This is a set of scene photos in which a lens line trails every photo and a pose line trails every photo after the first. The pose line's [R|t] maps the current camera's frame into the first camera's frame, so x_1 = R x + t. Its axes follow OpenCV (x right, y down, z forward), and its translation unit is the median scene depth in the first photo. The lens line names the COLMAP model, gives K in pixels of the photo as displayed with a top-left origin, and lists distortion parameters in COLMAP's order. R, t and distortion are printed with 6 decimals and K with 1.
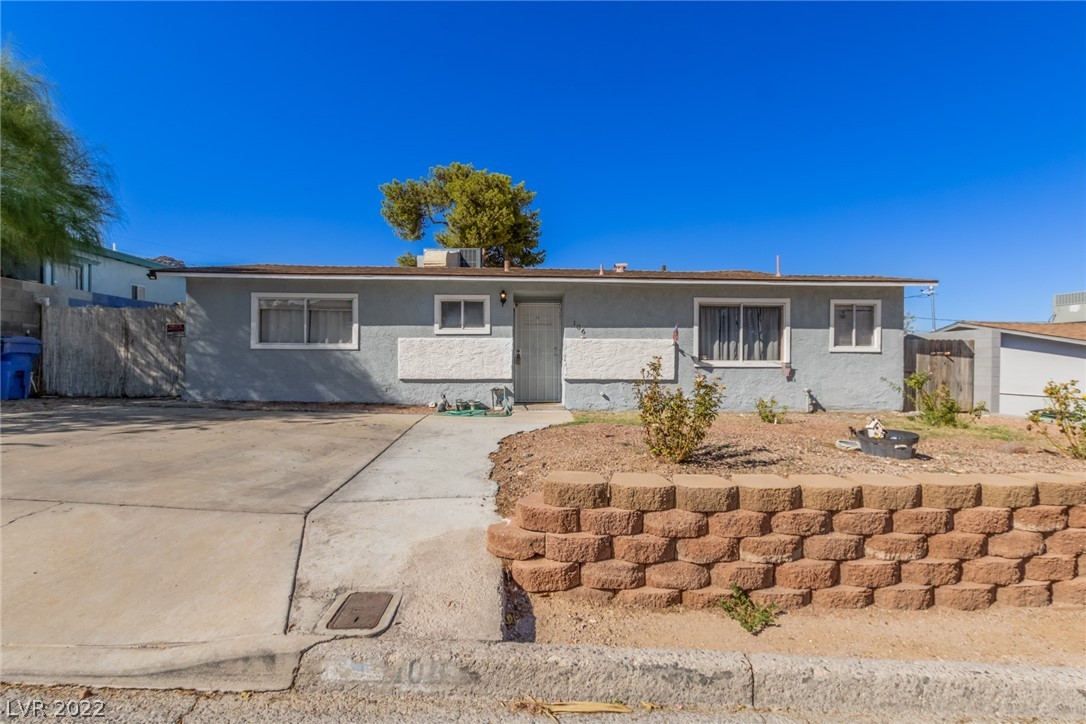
lens RADIAL K [[492.6, 0, 545.1], [0, 492.6, 361.3], [0, 0, 1]] dist [0.001721, 0.000119]
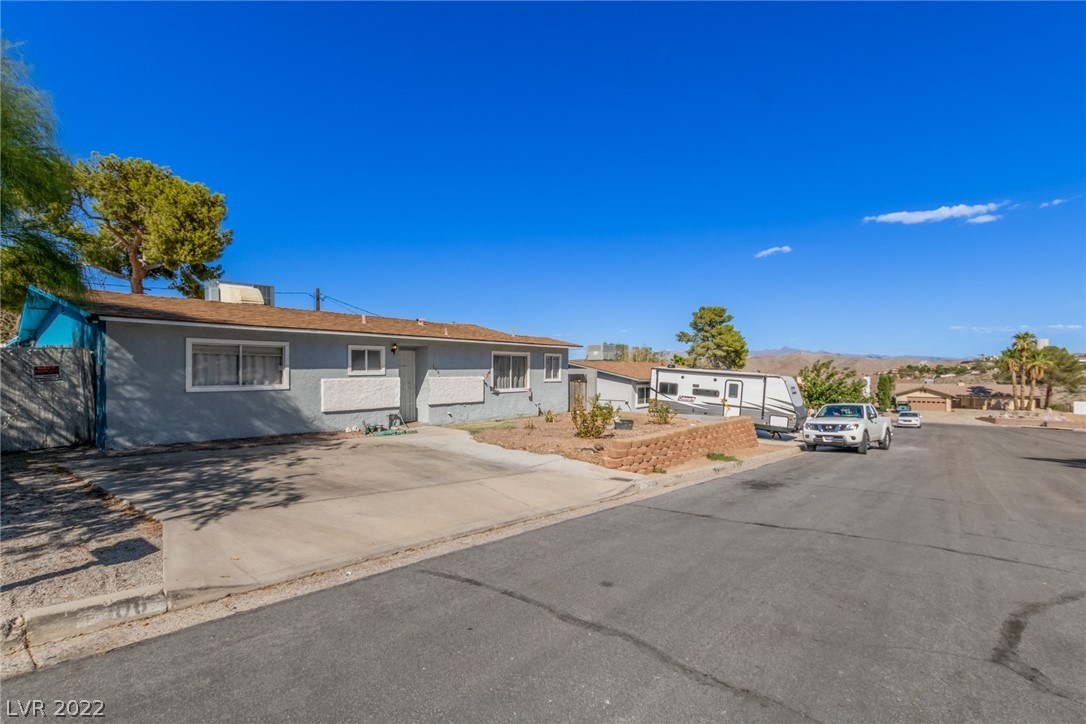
lens RADIAL K [[495.5, 0, 544.0], [0, 495.5, 366.6], [0, 0, 1]] dist [0.002567, 0.000141]
pose [[0.677421, 0.003979, 0.735585, -0.823353], [0.005370, 0.999932, -0.010354, -0.061158], [-0.735576, 0.010964, 0.677353, -0.254845]]
